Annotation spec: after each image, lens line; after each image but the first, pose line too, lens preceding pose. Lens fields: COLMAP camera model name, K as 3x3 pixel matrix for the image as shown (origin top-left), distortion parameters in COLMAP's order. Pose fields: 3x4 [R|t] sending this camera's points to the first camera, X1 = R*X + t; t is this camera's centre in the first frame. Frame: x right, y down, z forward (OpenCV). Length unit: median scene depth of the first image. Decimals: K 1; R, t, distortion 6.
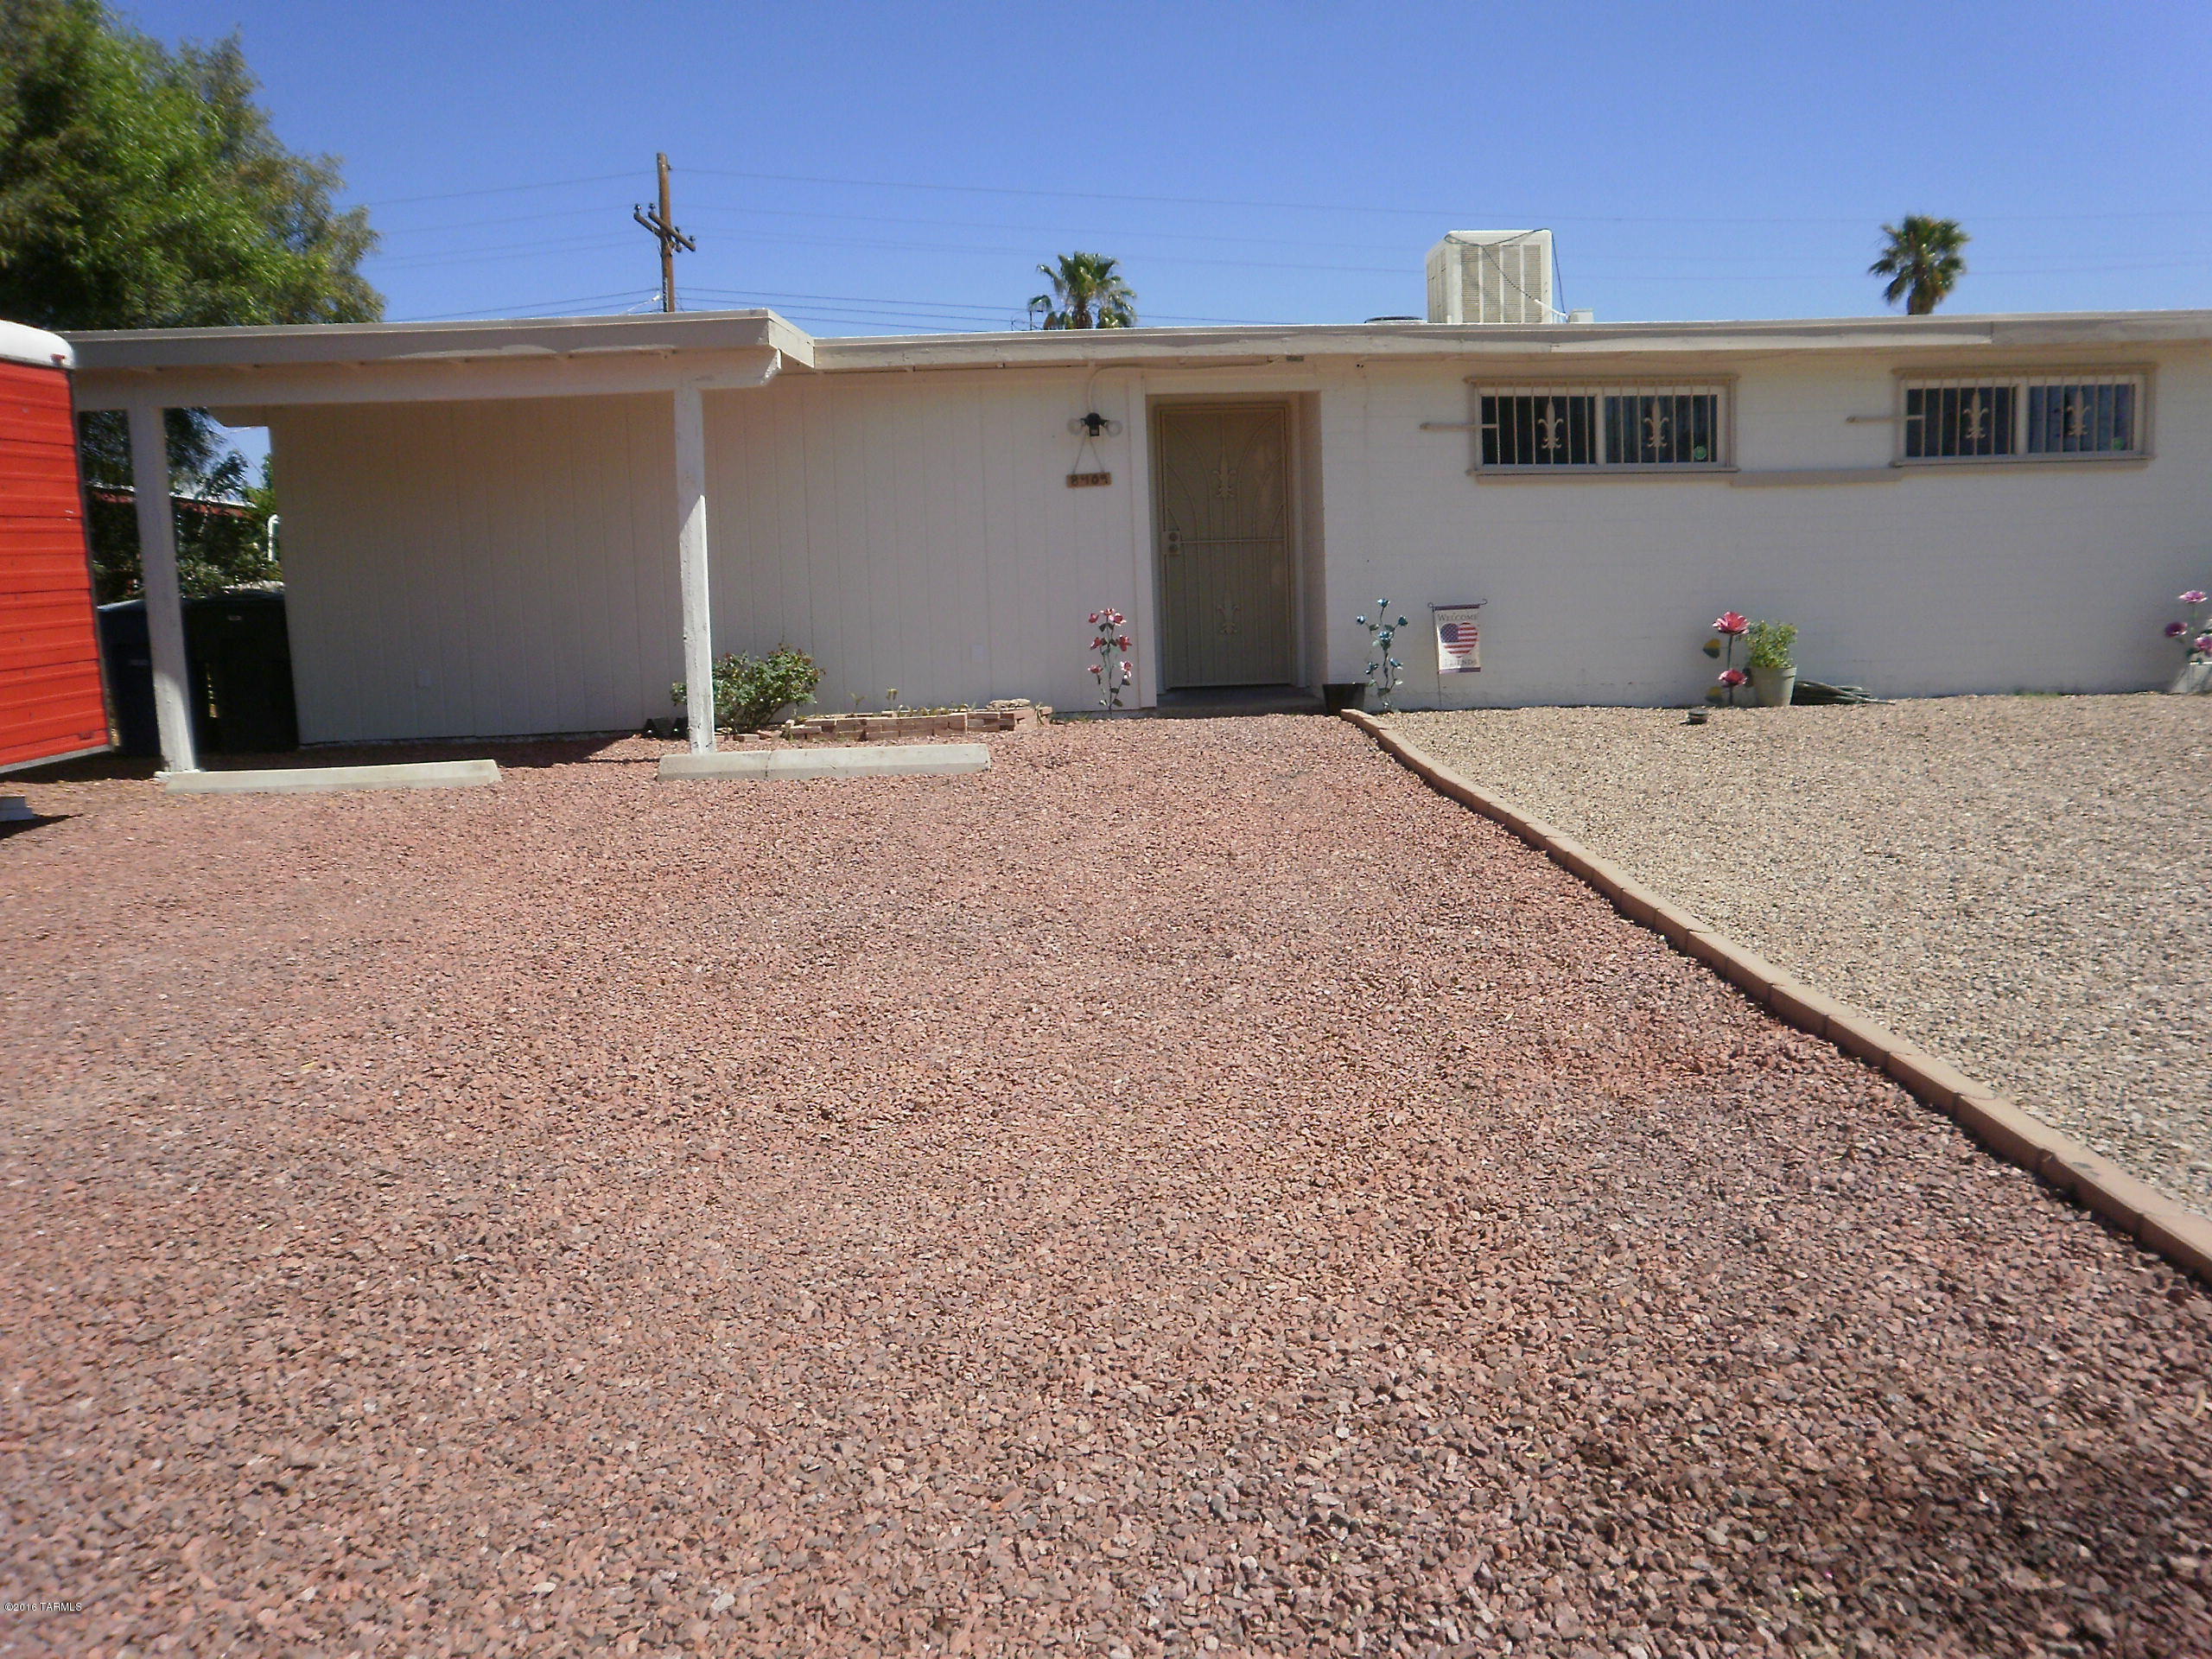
lens RADIAL K [[1712.3, 0, 1068.1], [0, 1712.3, 860.4], [0, 0, 1]] dist [-0.083764, 0.181124]
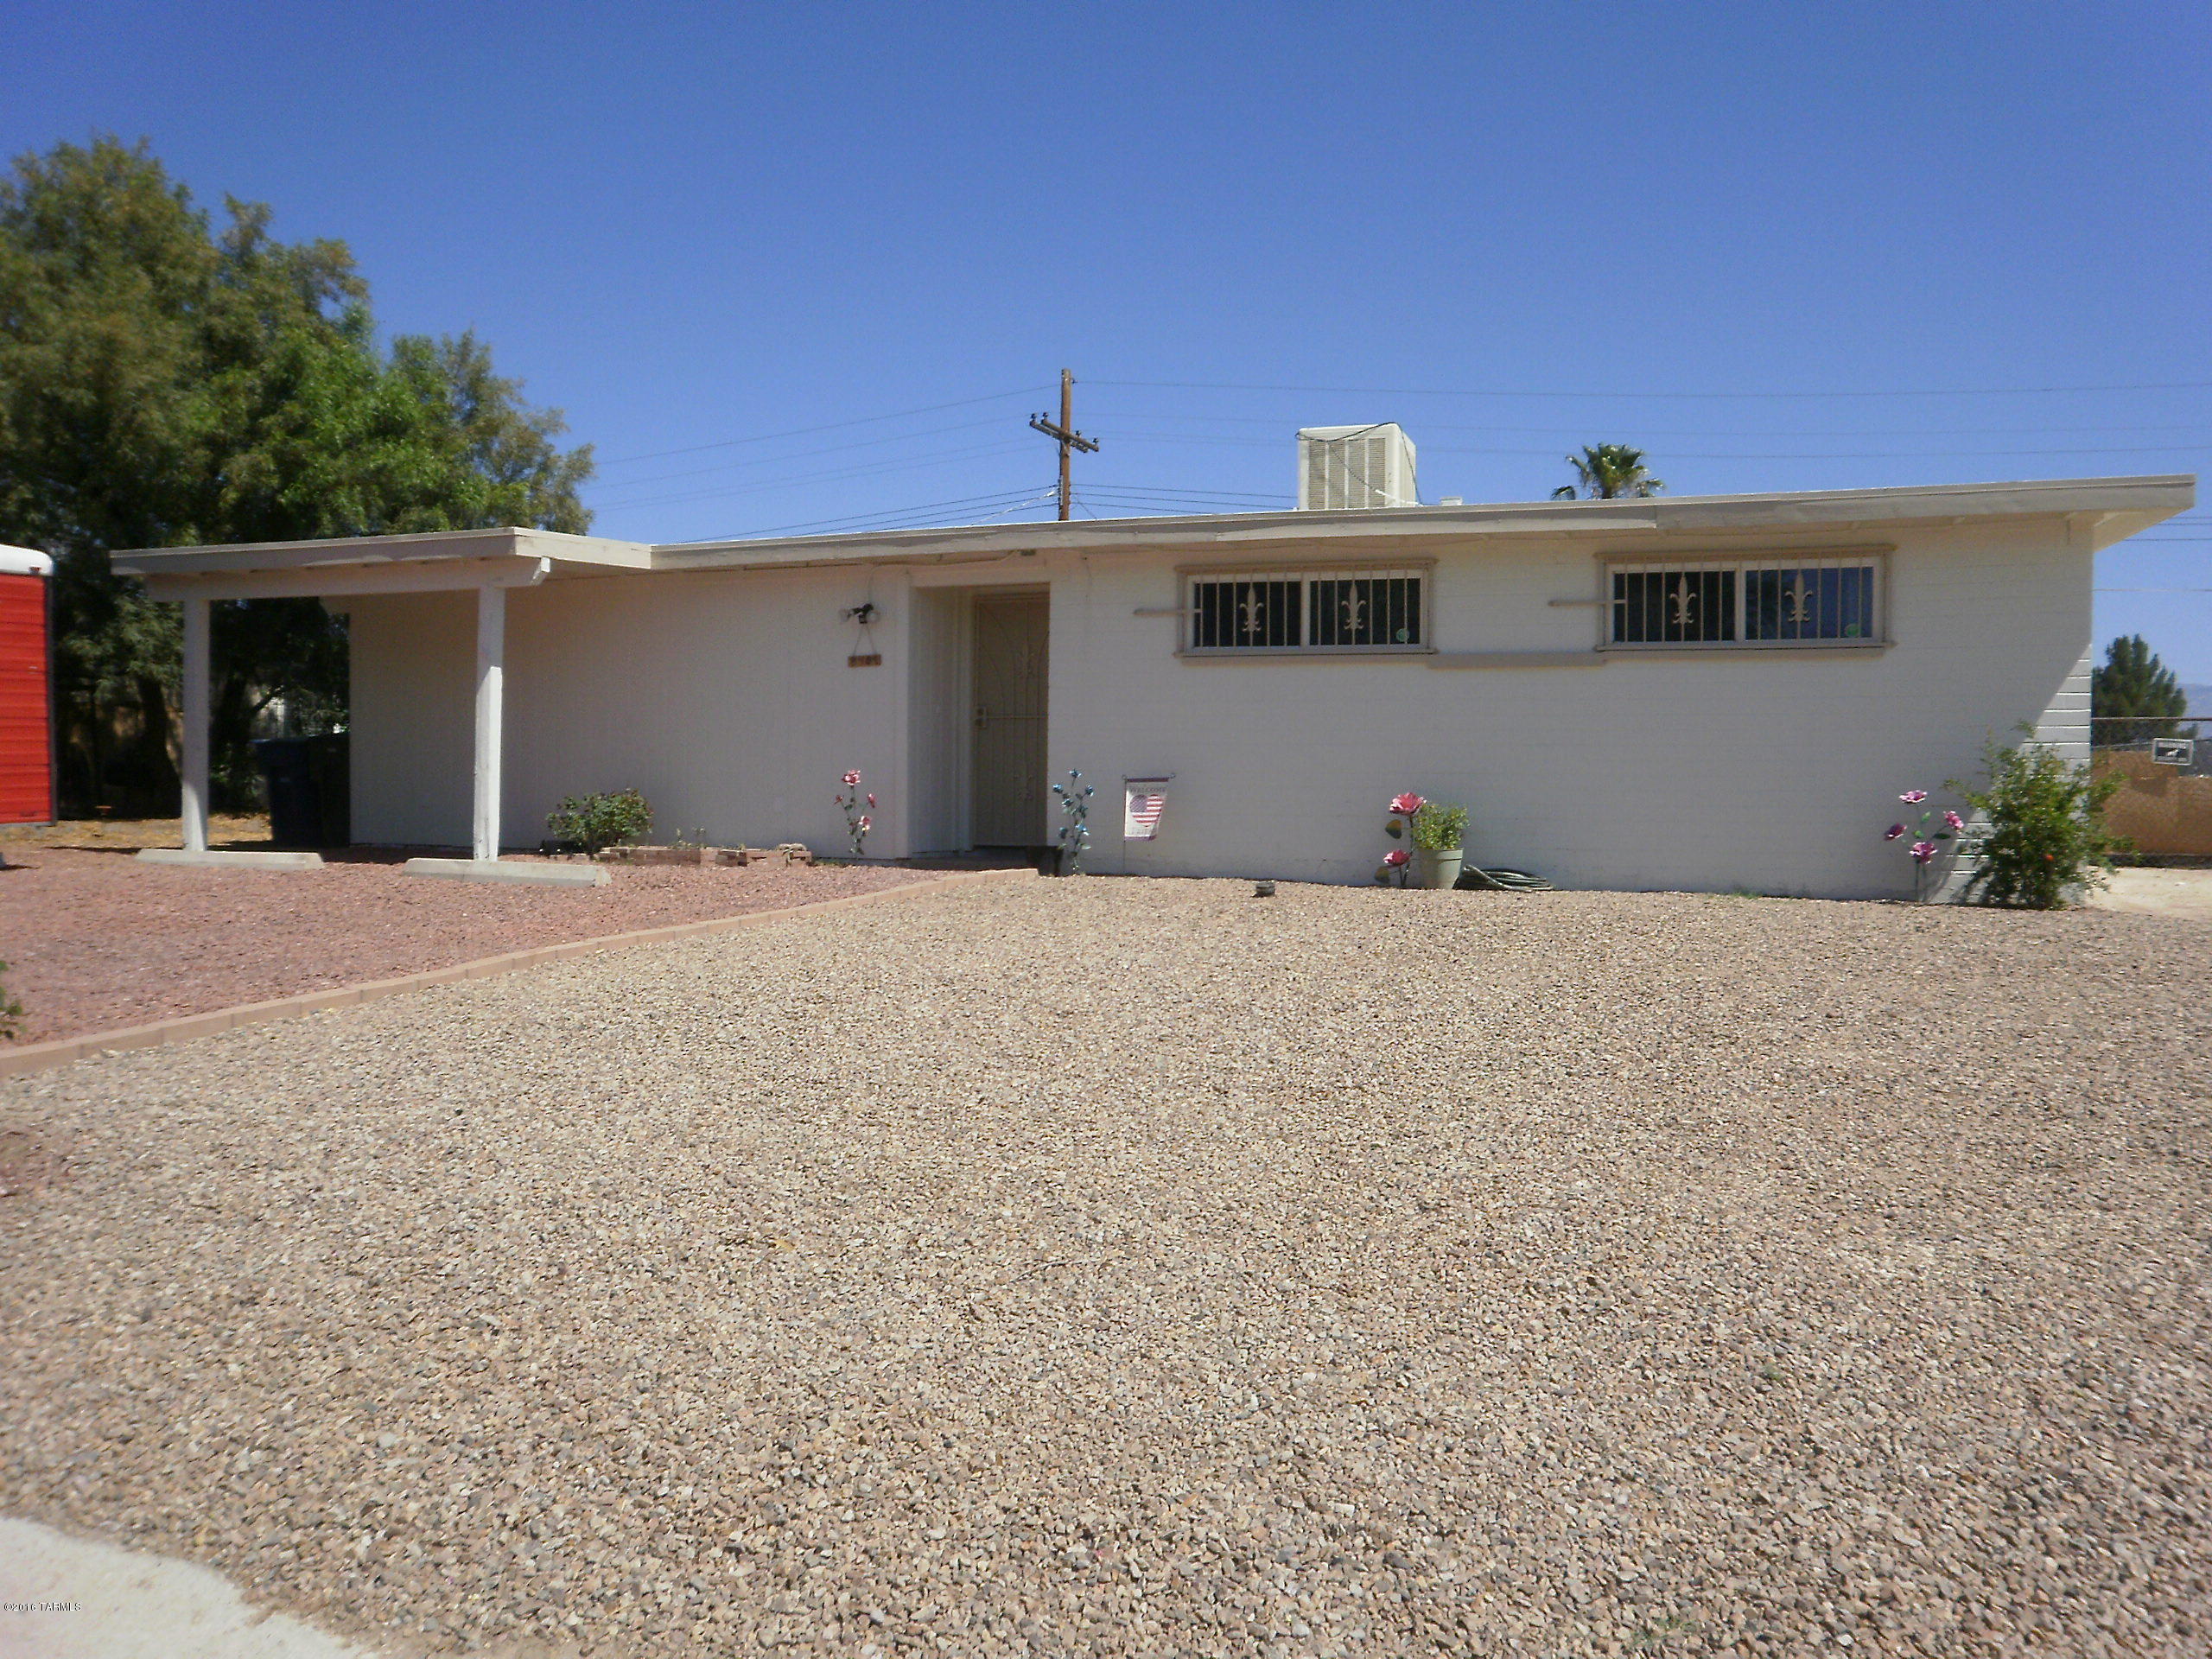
lens RADIAL K [[1650.4, 0, 1106.0], [0, 1650.4, 829.5], [0, 0, 1]] dist [-0.102218, 0.462569]
pose [[0.907213, 0.054750, -0.417094, 0.629890], [-0.098723, 0.991514, -0.084578, -0.024163], [0.408924, 0.117907, 0.904920, 0.050228]]
